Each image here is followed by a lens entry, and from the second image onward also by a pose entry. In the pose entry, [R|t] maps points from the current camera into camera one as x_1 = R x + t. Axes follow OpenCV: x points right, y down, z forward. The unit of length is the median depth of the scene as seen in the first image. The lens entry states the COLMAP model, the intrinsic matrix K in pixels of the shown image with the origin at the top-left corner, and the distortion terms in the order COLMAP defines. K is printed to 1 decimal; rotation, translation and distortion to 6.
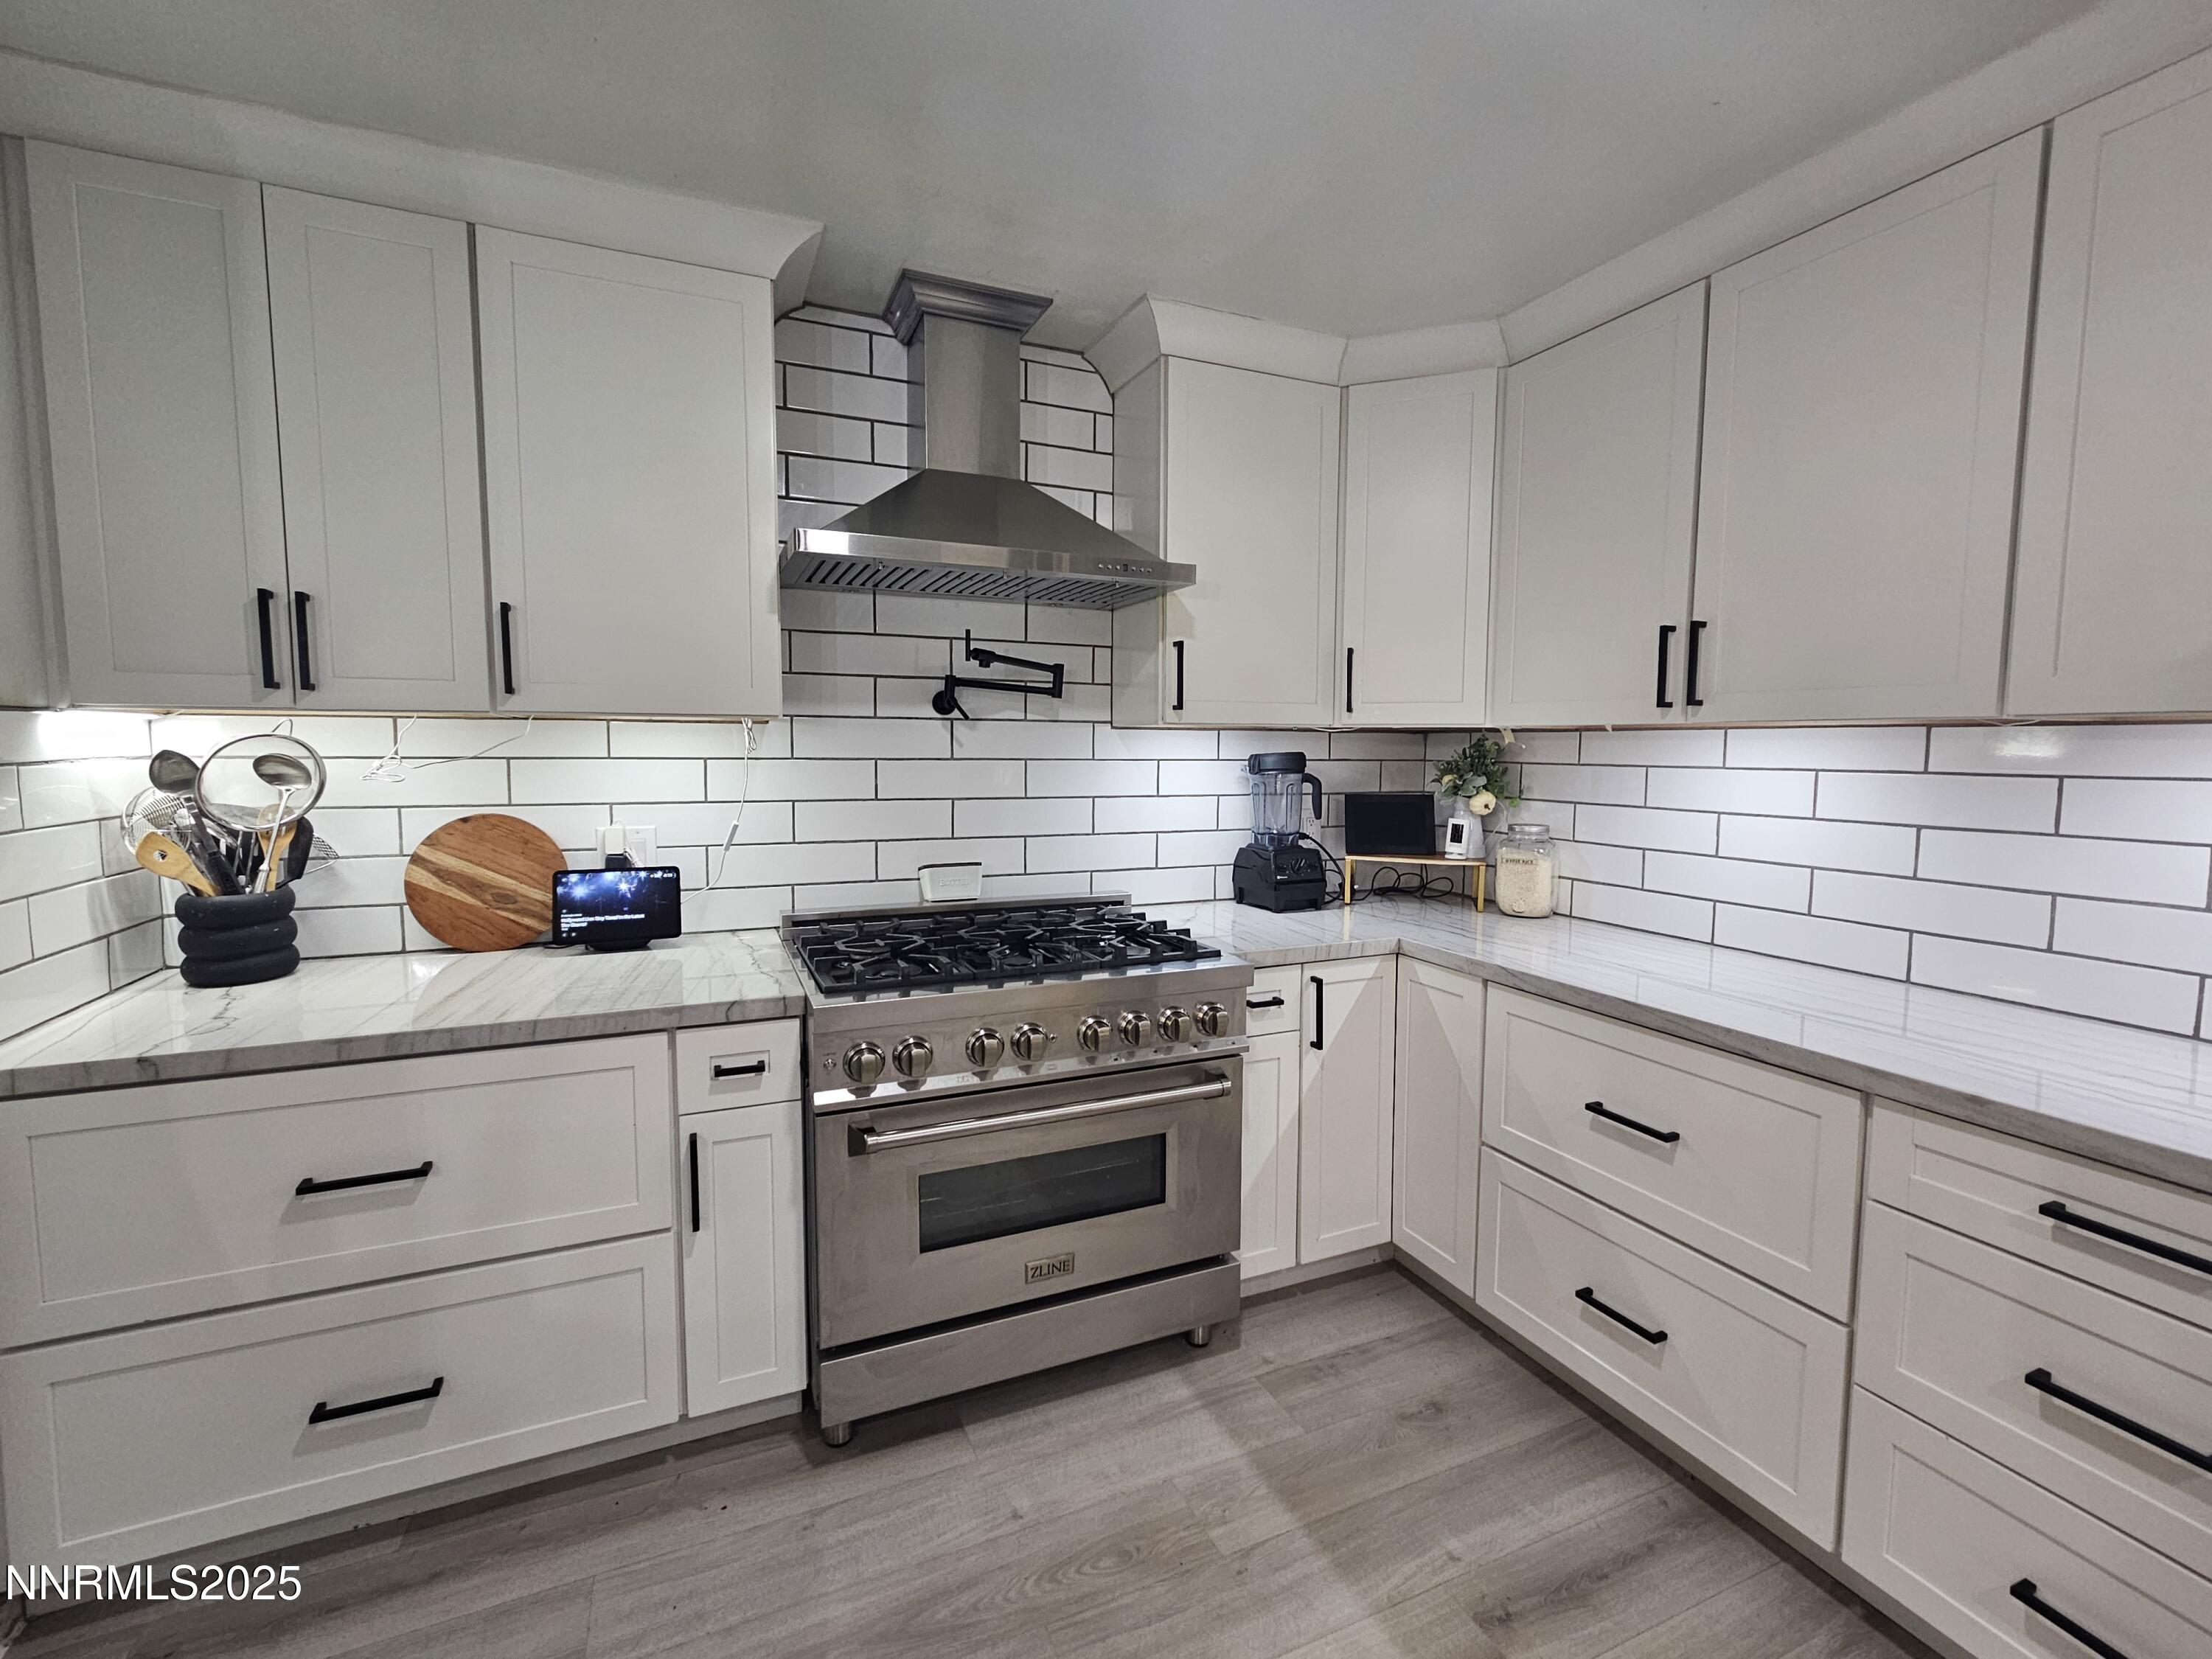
lens RADIAL K [[963.5, 0, 1107.5], [0, 963.5, 819.9], [0, 0, 1]] dist [-0.000349, 0.002123]
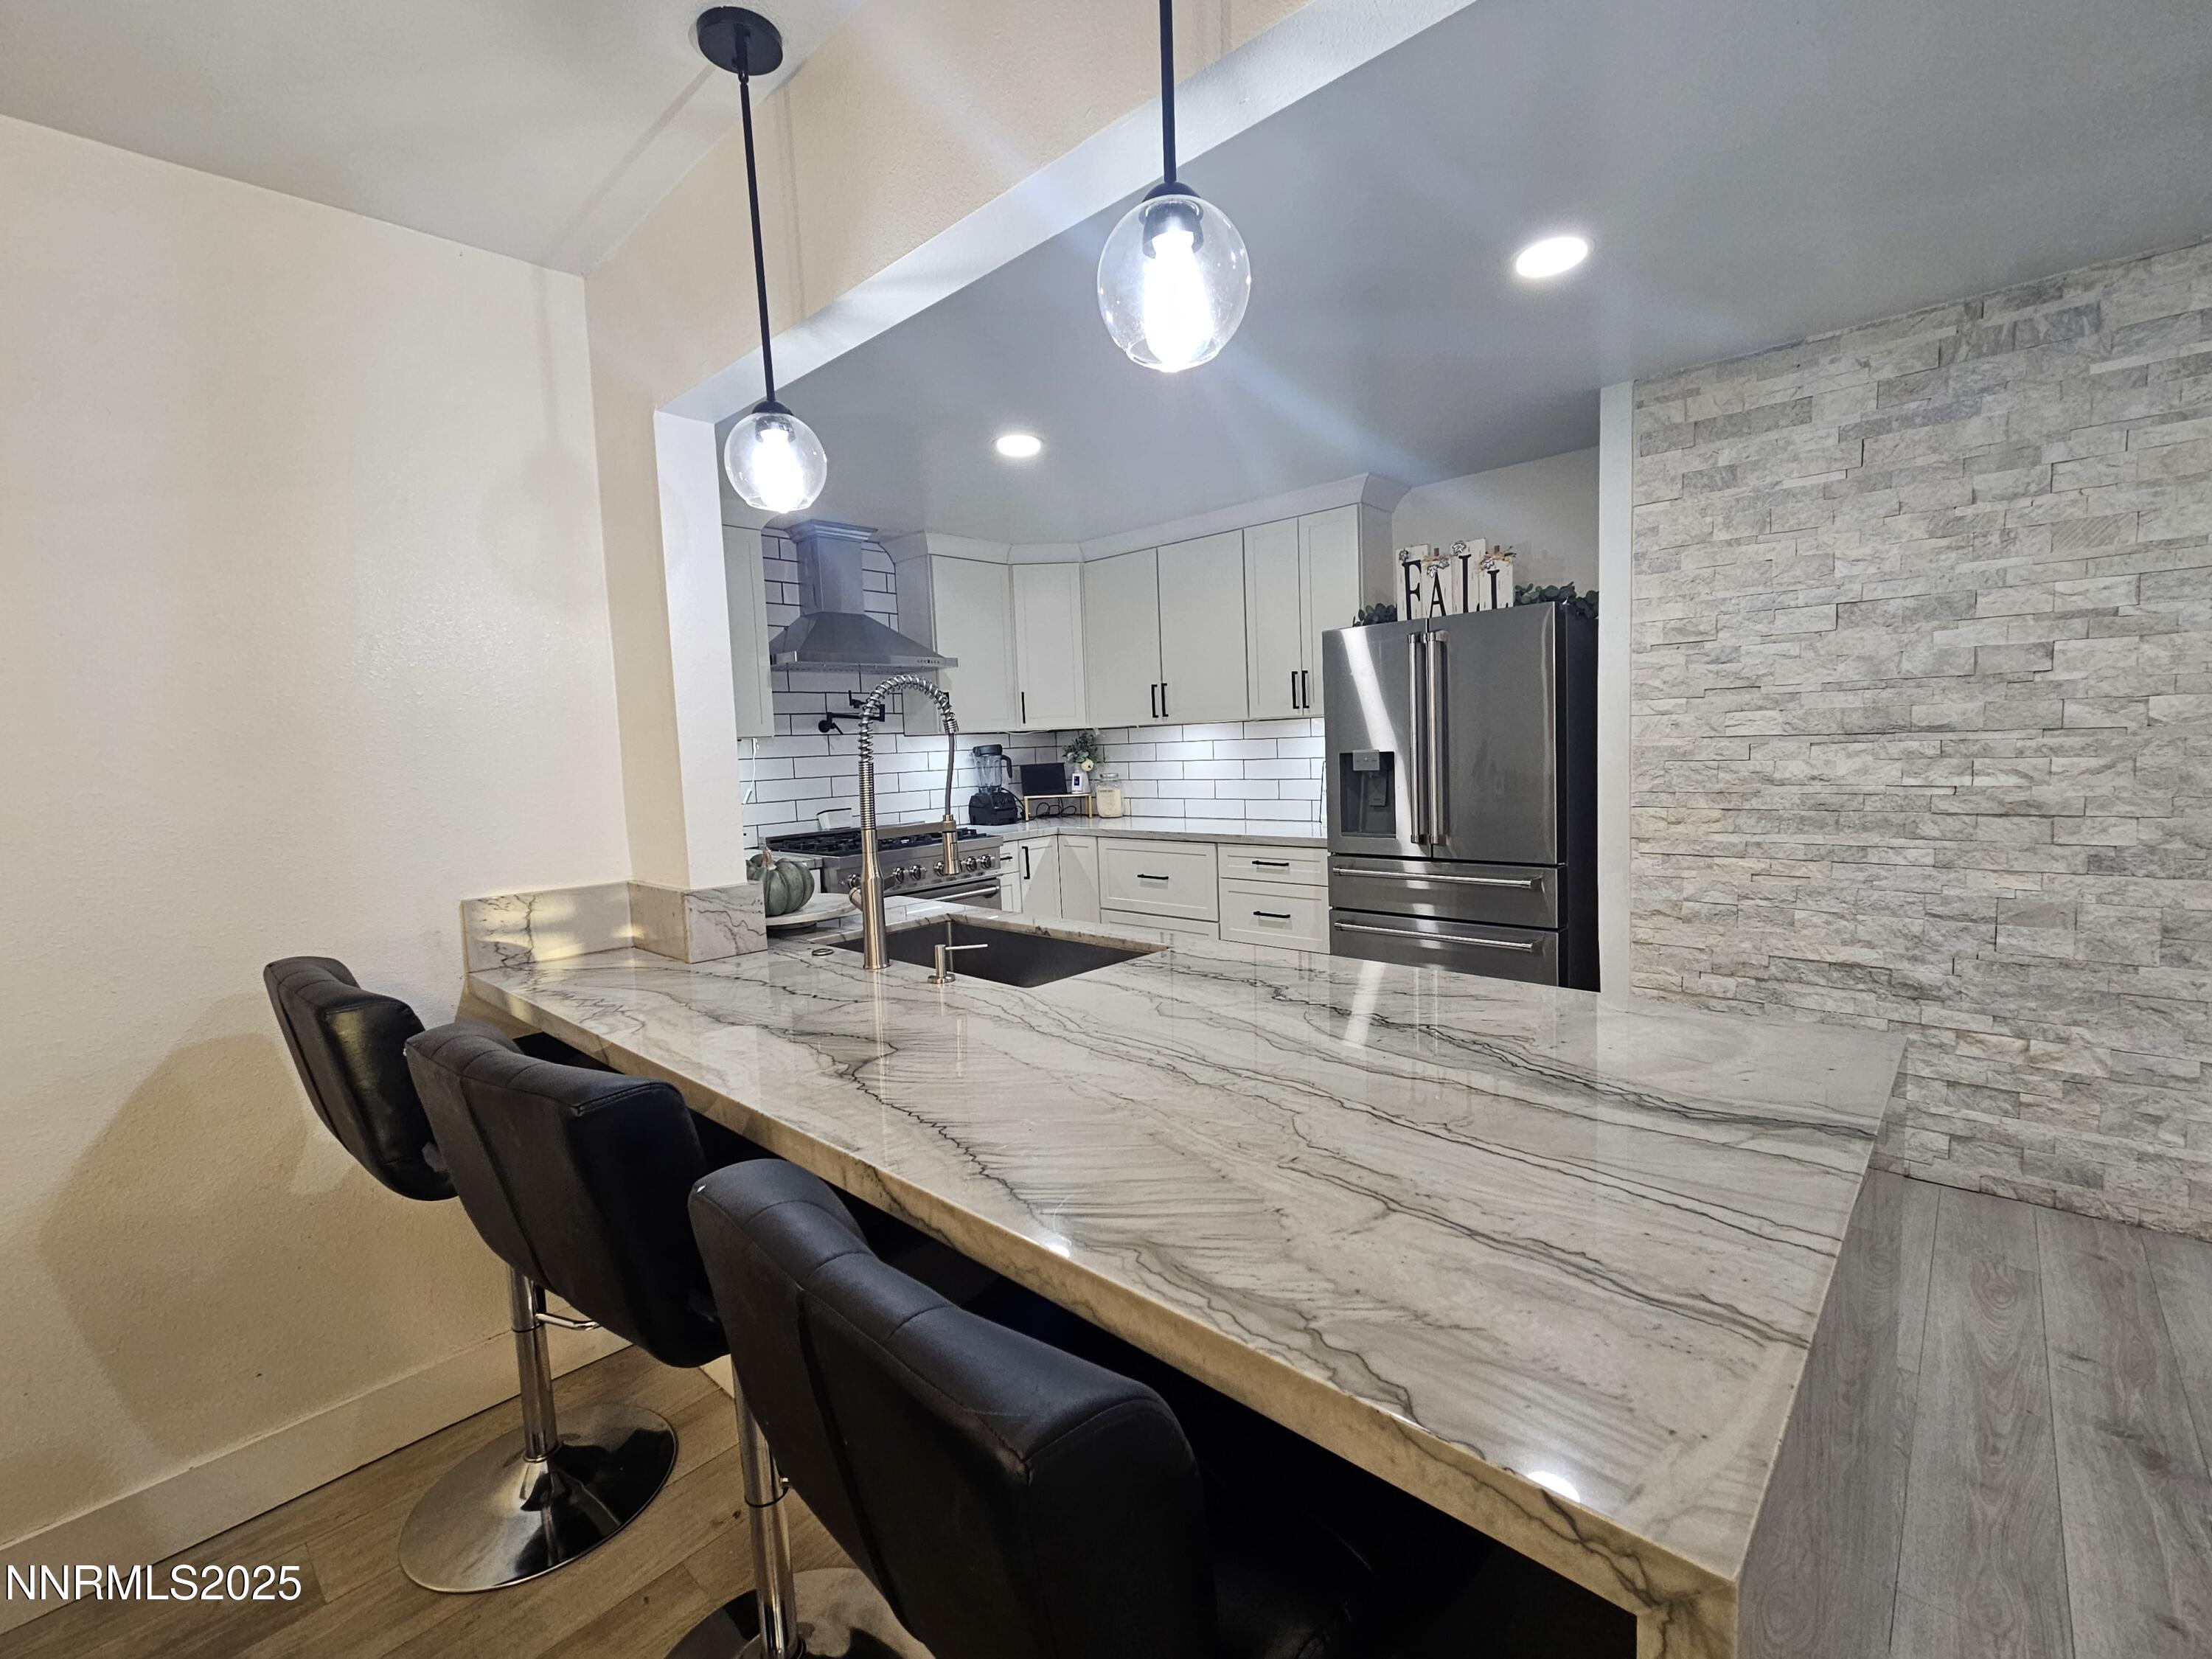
lens RADIAL K [[963.5, 0, 1110.2], [0, 963.5, 819.2], [0, 0, 1]] dist [-0.000349, 0.002123]
pose [[0.913772, -0.076216, 0.399015, -0.460080], [0.077997, 0.996884, 0.011796, 0.090073], [-0.398670, 0.020343, 0.916869, -1.046797]]
